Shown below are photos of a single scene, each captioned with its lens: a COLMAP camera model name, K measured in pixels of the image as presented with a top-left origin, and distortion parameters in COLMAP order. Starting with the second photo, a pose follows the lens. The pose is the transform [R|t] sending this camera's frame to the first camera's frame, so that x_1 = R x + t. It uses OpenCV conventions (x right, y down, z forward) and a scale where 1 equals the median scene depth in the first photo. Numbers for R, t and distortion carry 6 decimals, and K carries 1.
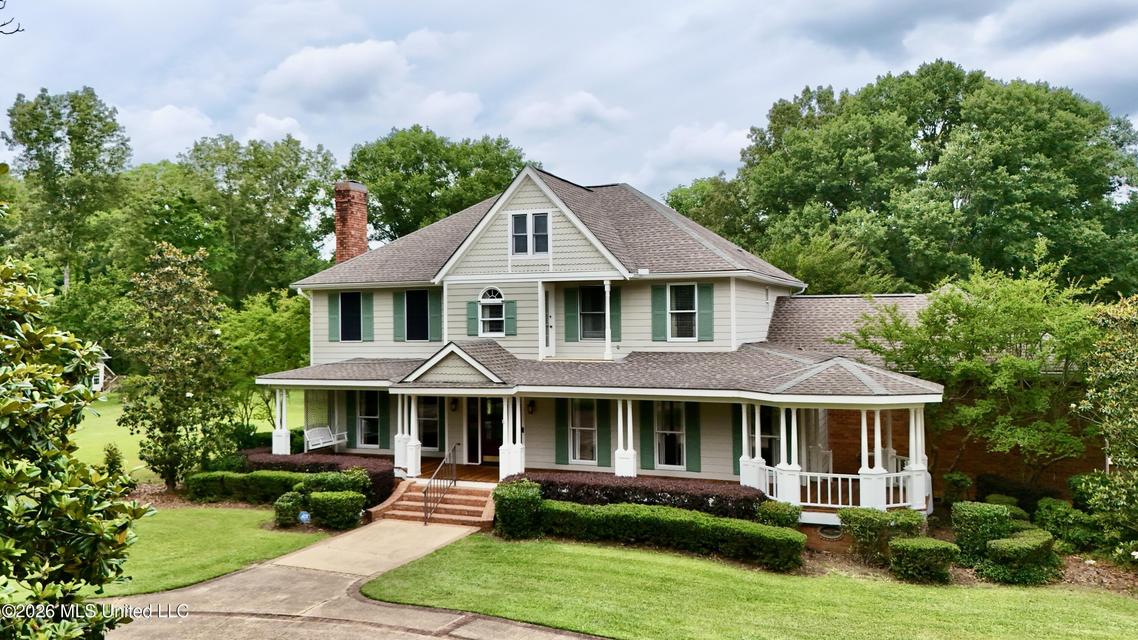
lens RADIAL K [[857.2, 0, 569.0], [0, 857.2, 320.0], [0, 0, 1]] dist [0.043058, -0.031661]
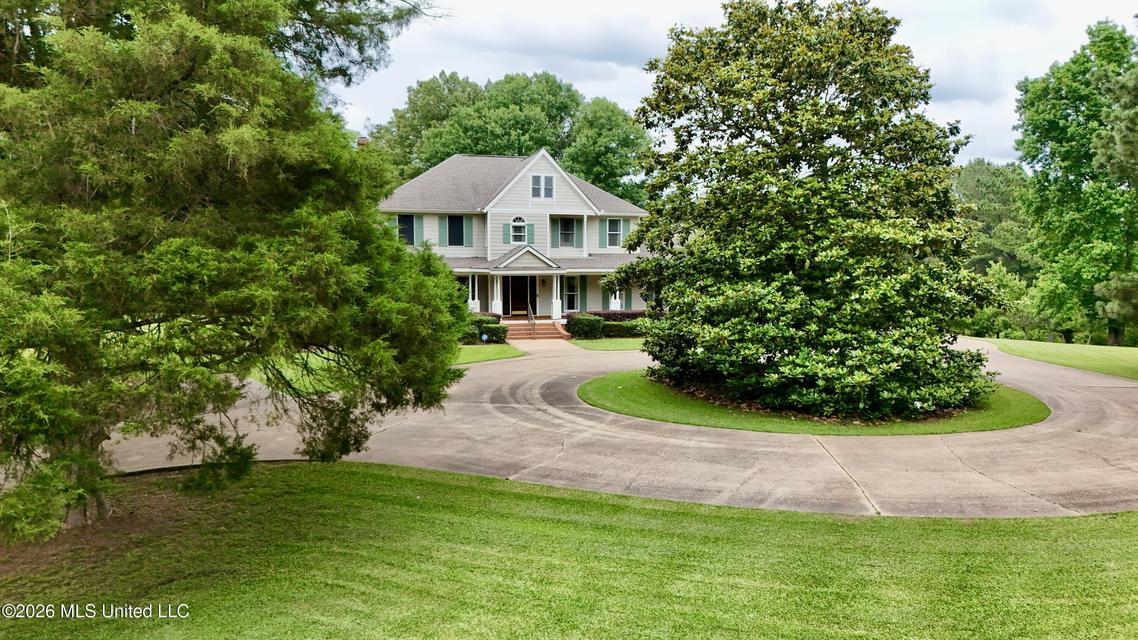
lens RADIAL K [[771.3, 0, 569.0], [0, 771.3, 320.0], [0, 0, 1]] dist [0.002124, -0.000713]
pose [[0.801055, -0.038638, 0.597342, -1.001471], [-0.012545, 0.996612, 0.081287, 0.046914], [-0.598459, -0.072610, 0.797856, -0.360148]]
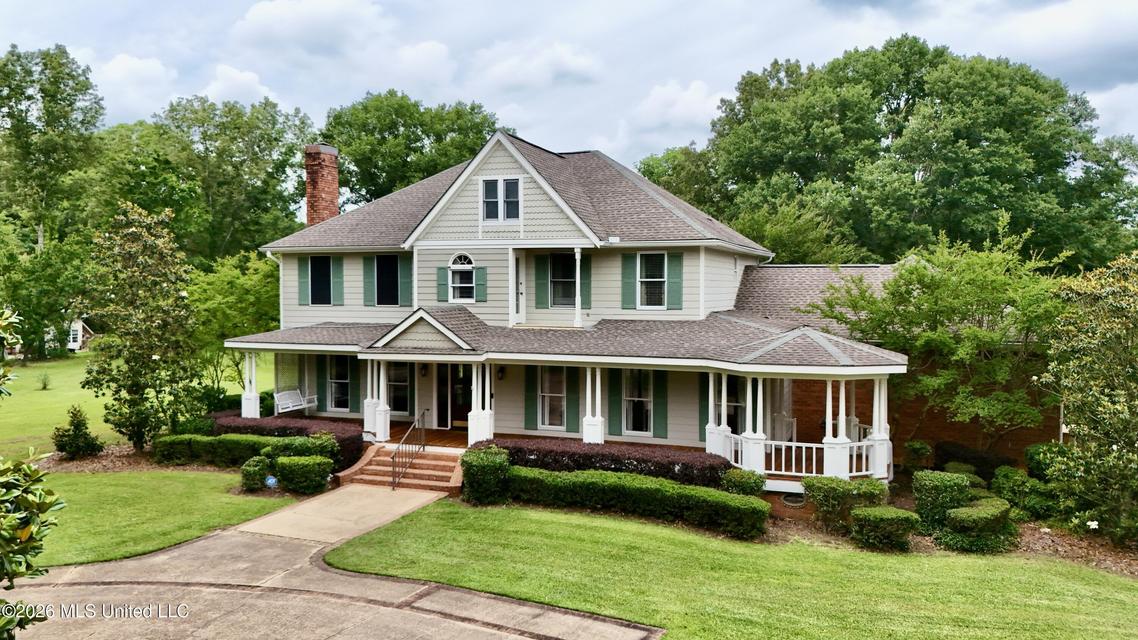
lens RADIAL K [[826.9, 0, 569.0], [0, 826.9, 320.0], [0, 0, 1]] dist [0.044421, -0.032211]
pose [[0.999455, 0.009565, 0.031591, 0.004757], [-0.010925, 0.999008, 0.043164, -0.003391], [-0.031147, -0.043485, 0.998568, 0.031856]]
